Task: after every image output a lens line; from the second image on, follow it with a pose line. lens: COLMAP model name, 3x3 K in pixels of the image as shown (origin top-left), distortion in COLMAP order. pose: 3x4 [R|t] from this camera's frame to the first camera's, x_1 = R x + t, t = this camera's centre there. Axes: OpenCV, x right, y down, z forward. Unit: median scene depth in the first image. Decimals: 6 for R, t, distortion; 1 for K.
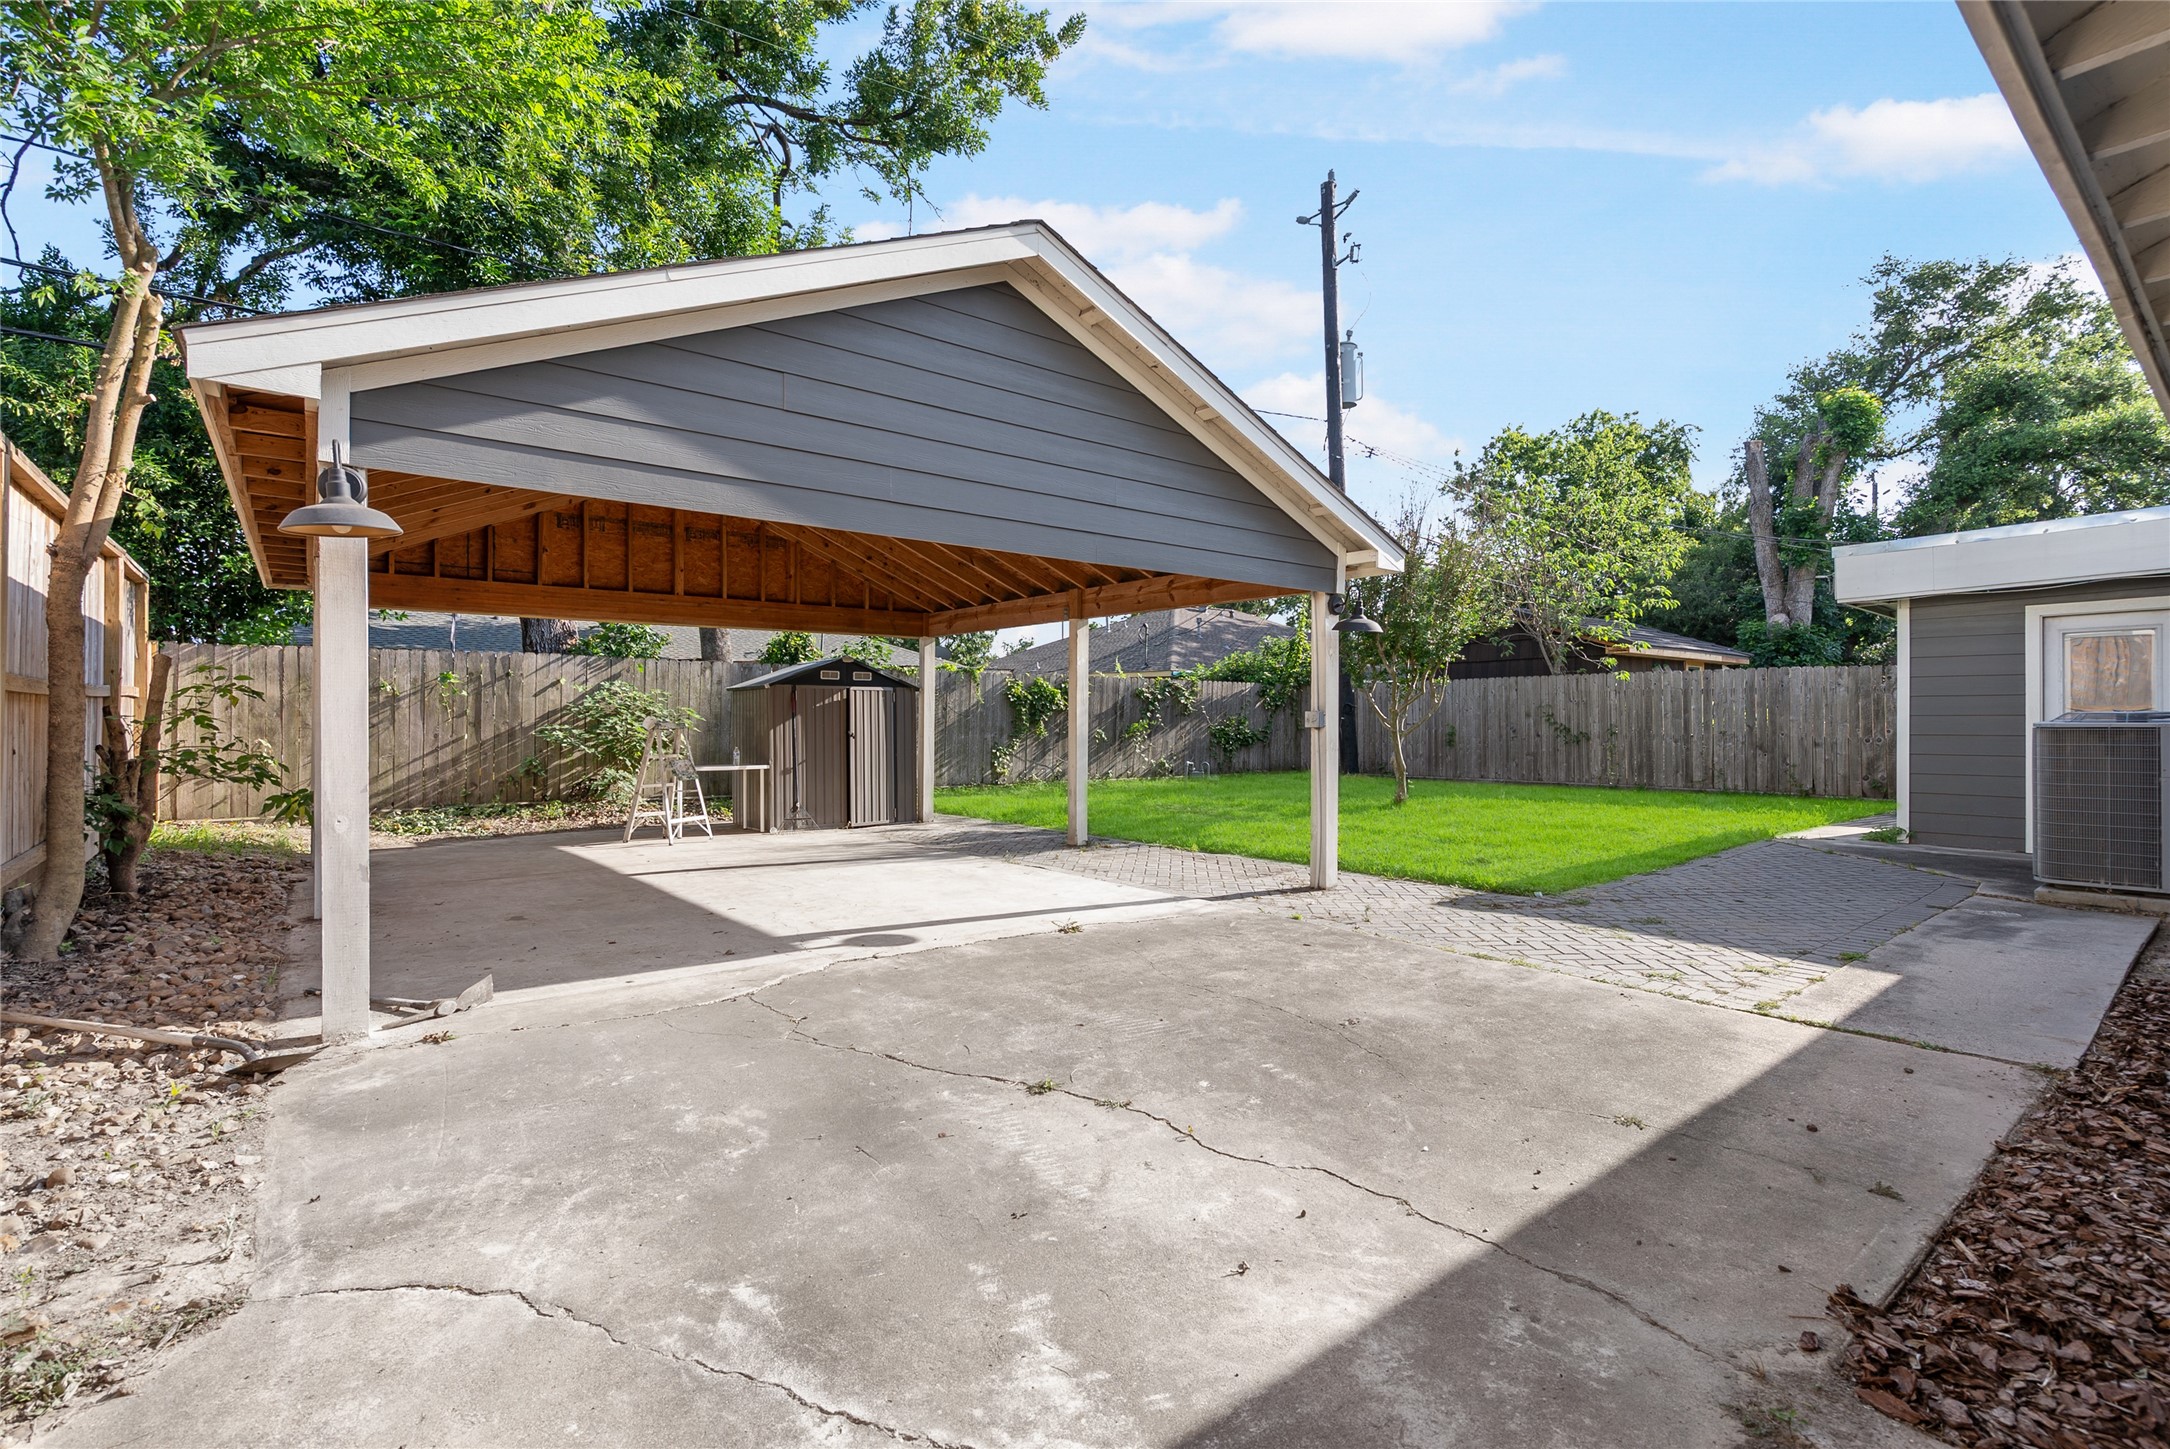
lens RADIAL K [[990.8, 0, 1085.5], [0, 990.8, 719.0], [0, 0, 1]] dist [0.003474, 0.000463]
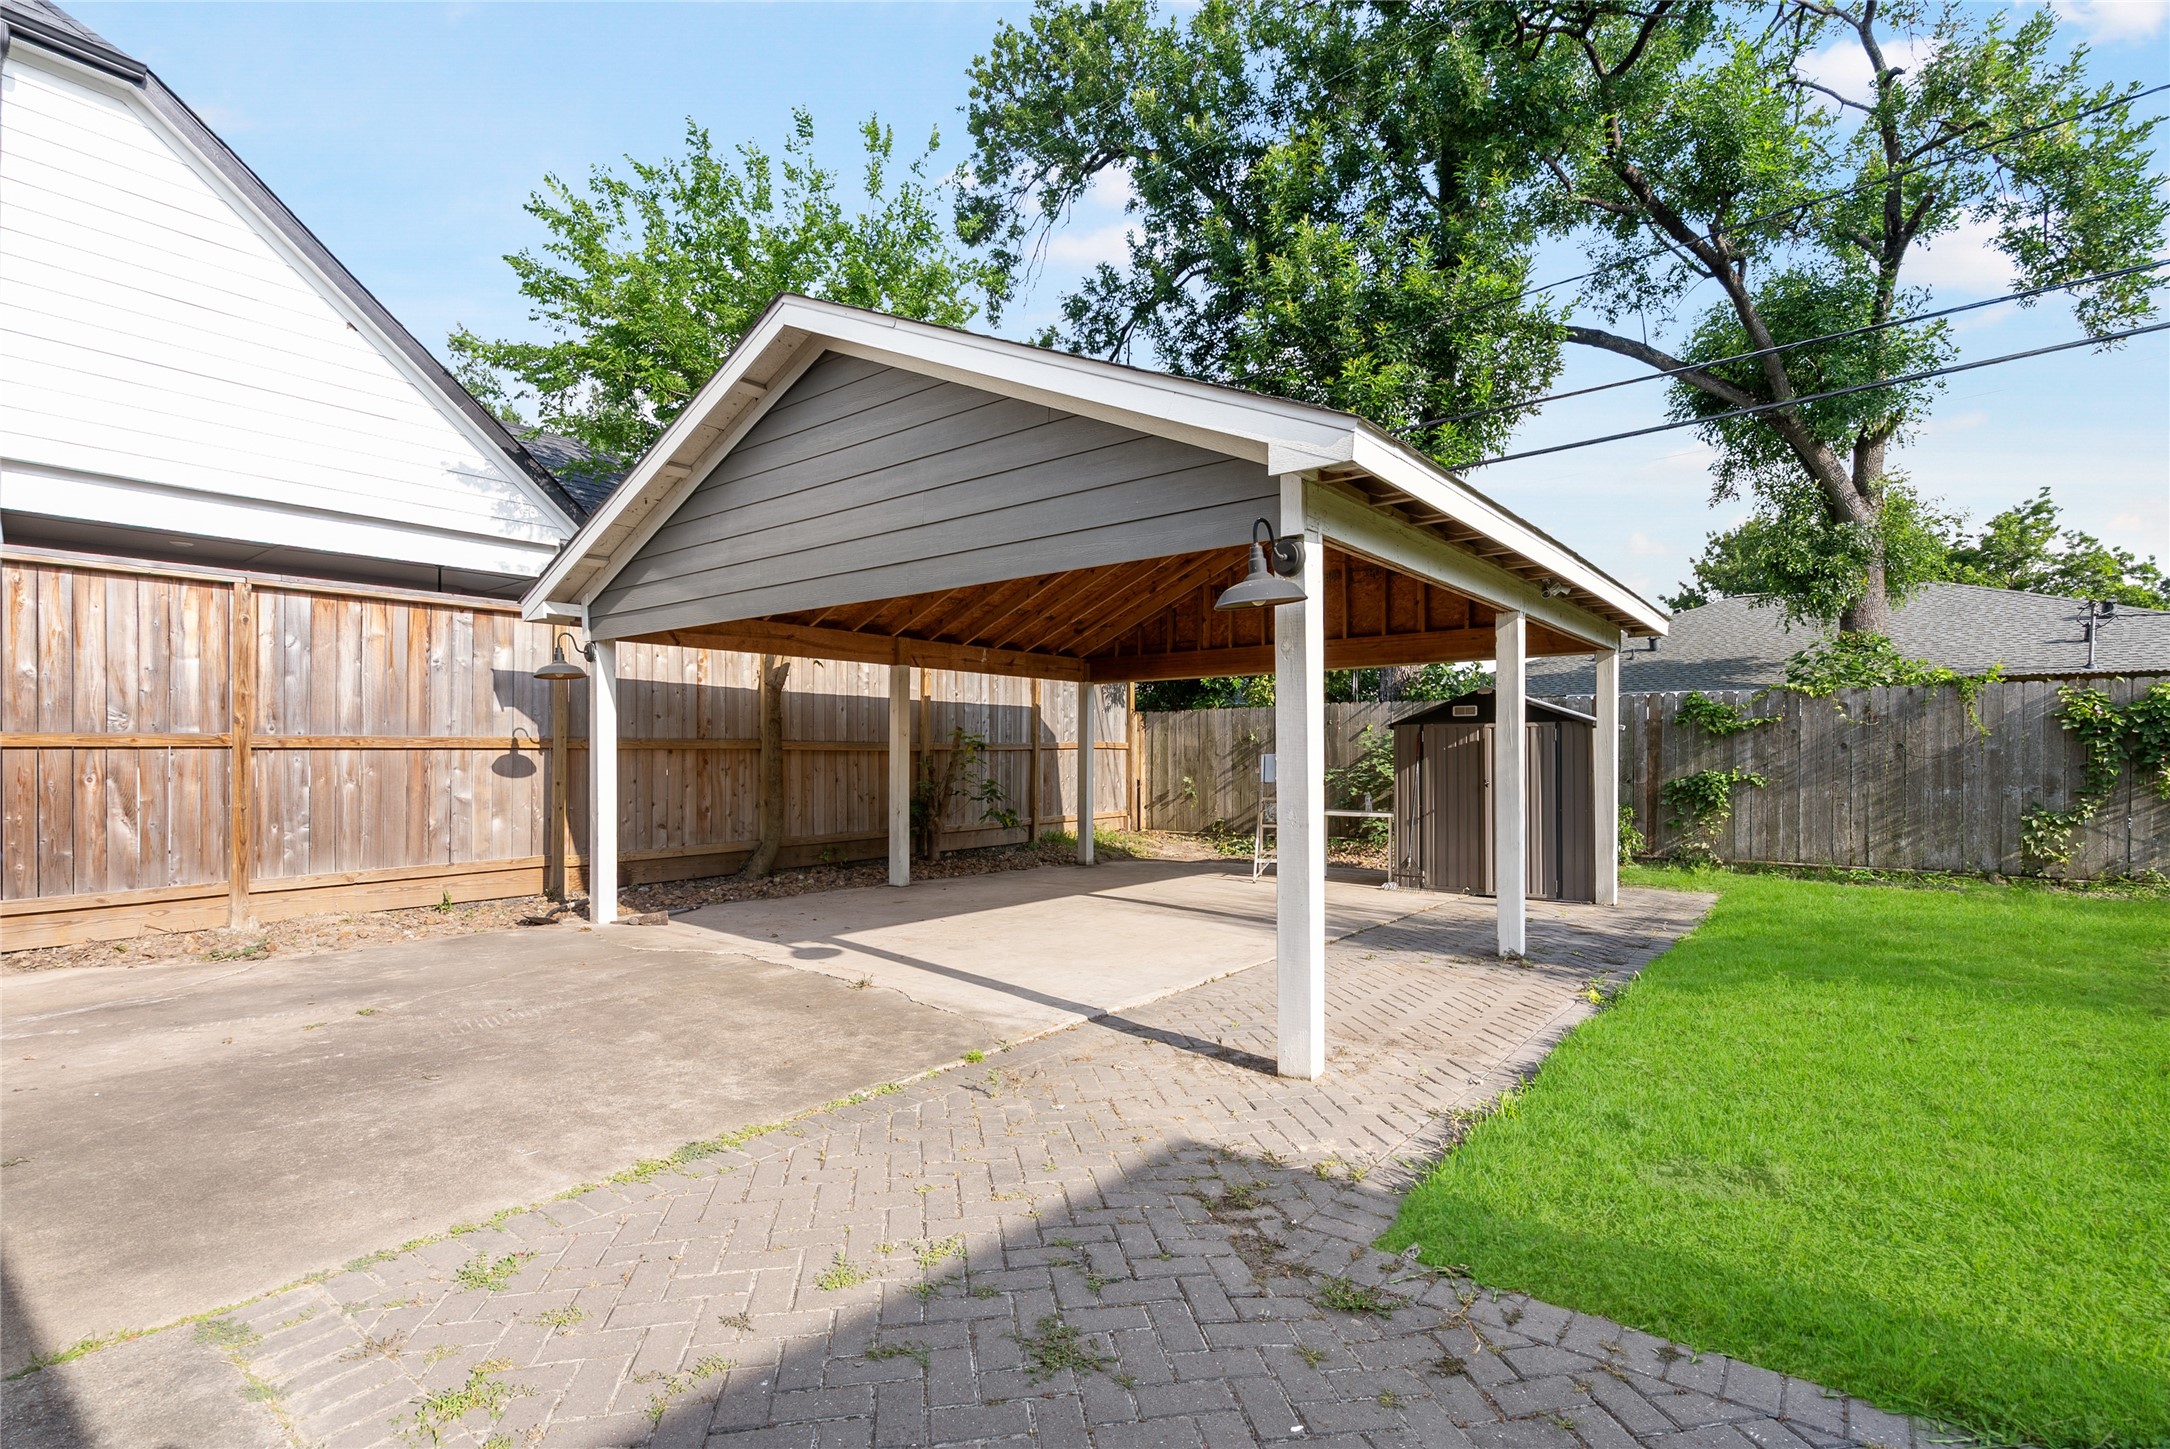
lens RADIAL K [[990.8, 0, 1095.2], [0, 990.8, 763.2], [0, 0, 1]] dist [0.003474, 0.000463]
pose [[0.235254, 0.000291, -0.971934, 0.912121], [0.002676, 0.999996, 0.000947, -0.003390], [0.971930, -0.002824, 0.235252, 0.930238]]
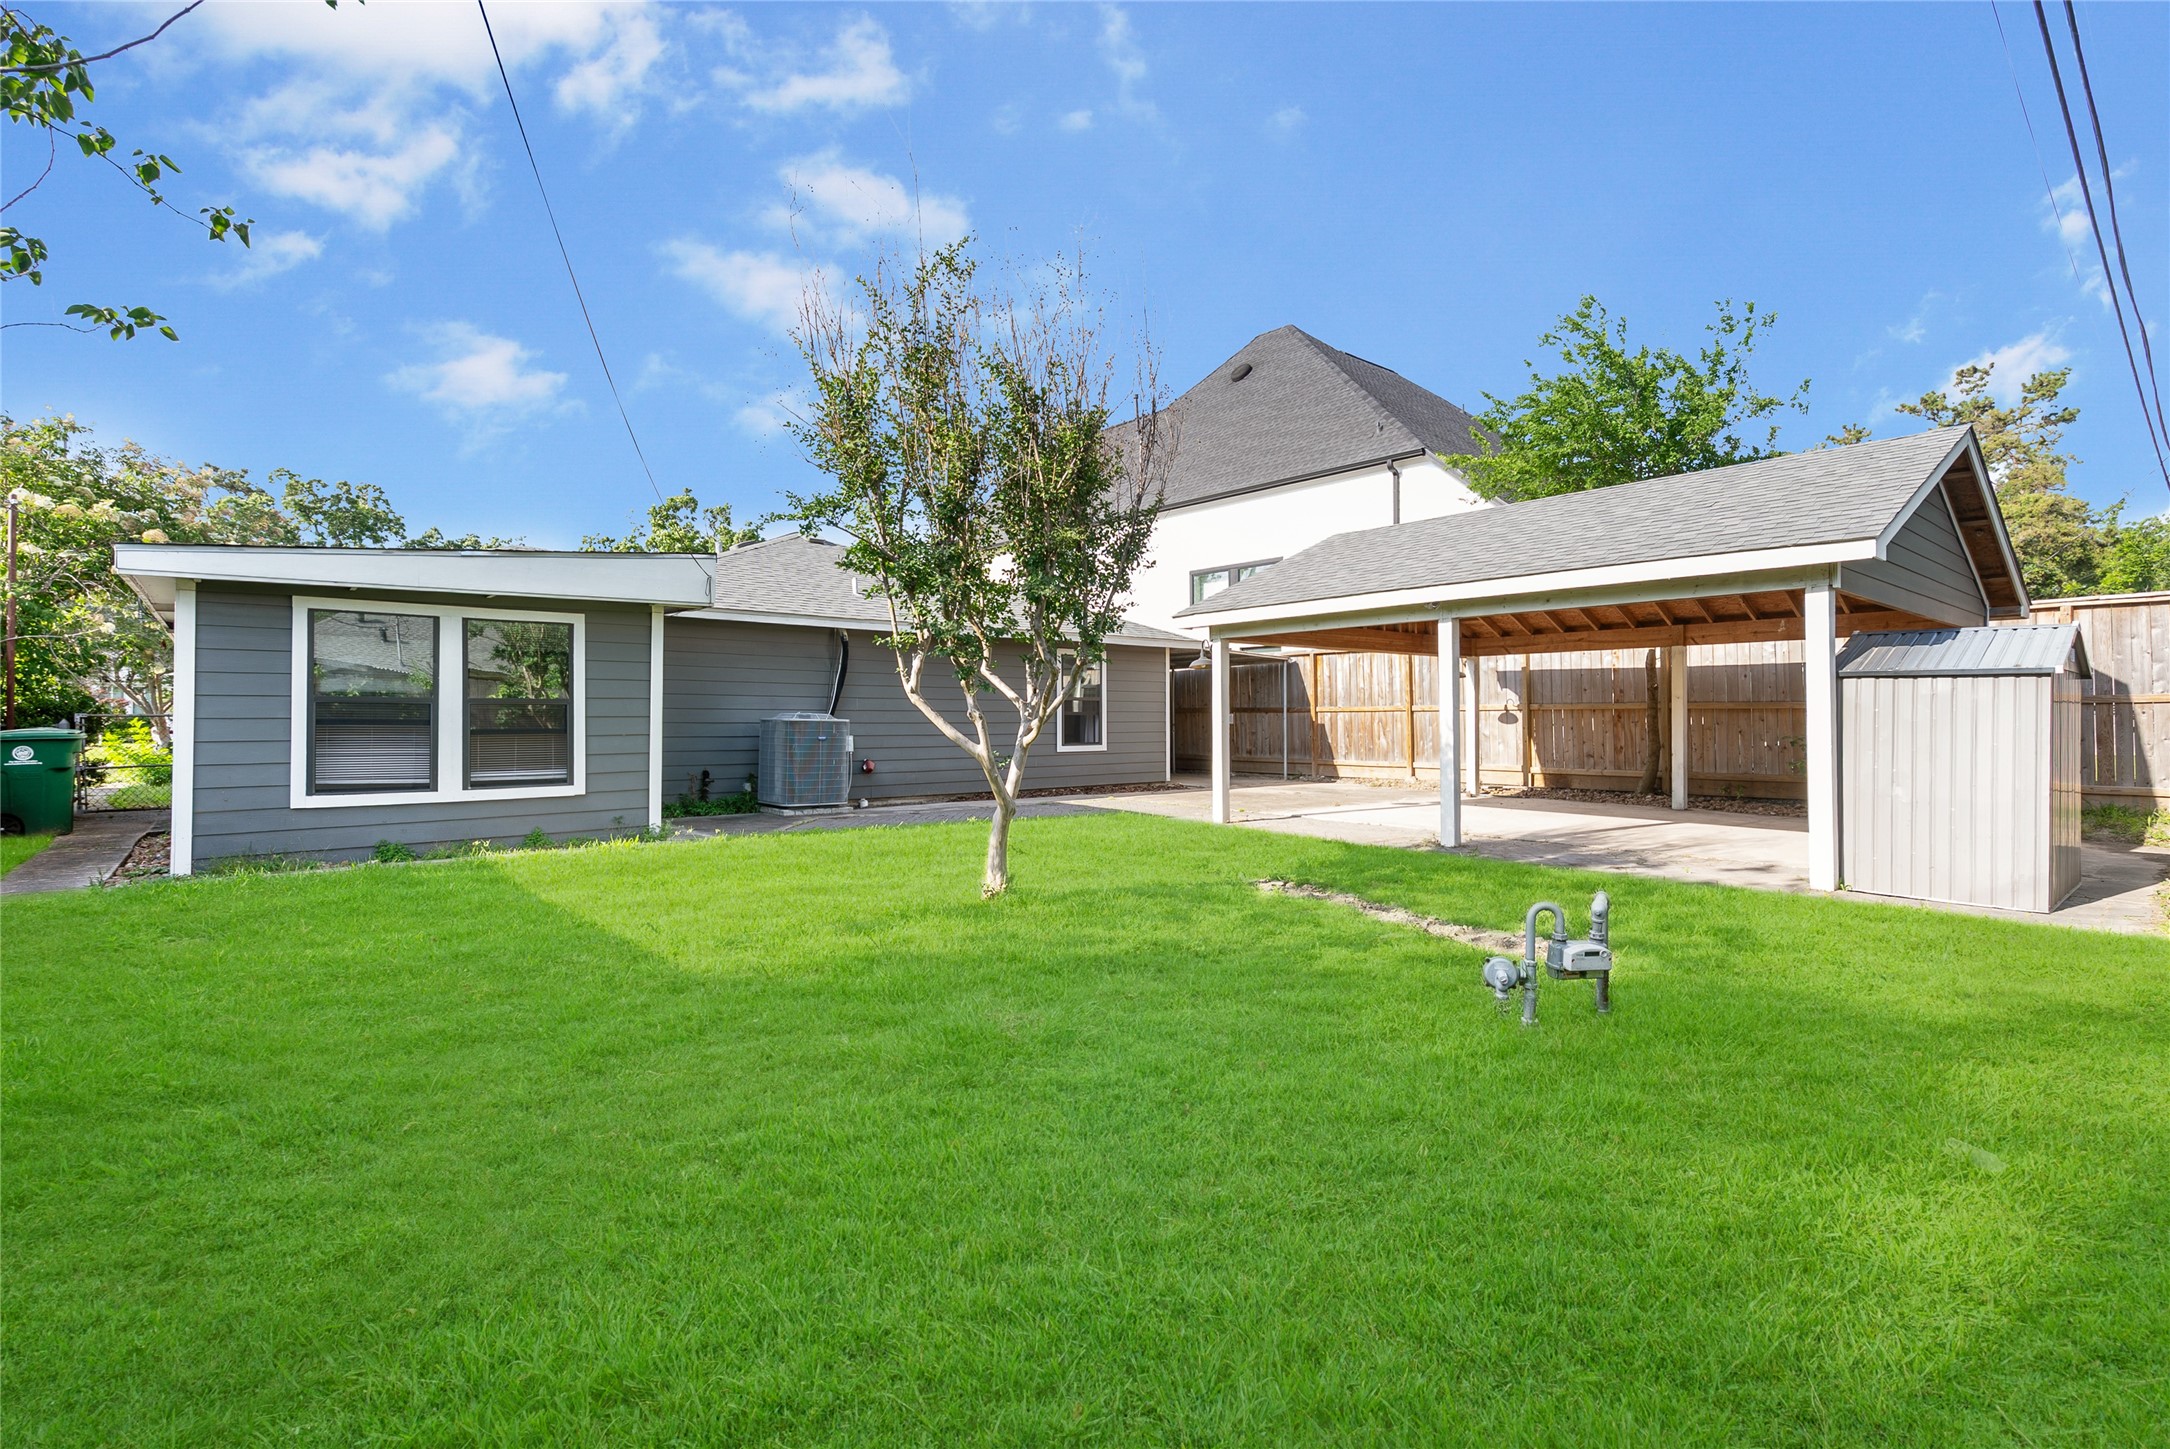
lens RADIAL K [[990.8, 0, 1085.5], [0, 990.8, 717.6], [0, 0, 1]] dist [0.003474, 0.000463]
pose [[-0.998923, -0.006393, -0.045956, 0.782490], [-0.006357, 0.999979, -0.000932, 0.002288], [0.045961, -0.000639, -0.998943, 2.182825]]
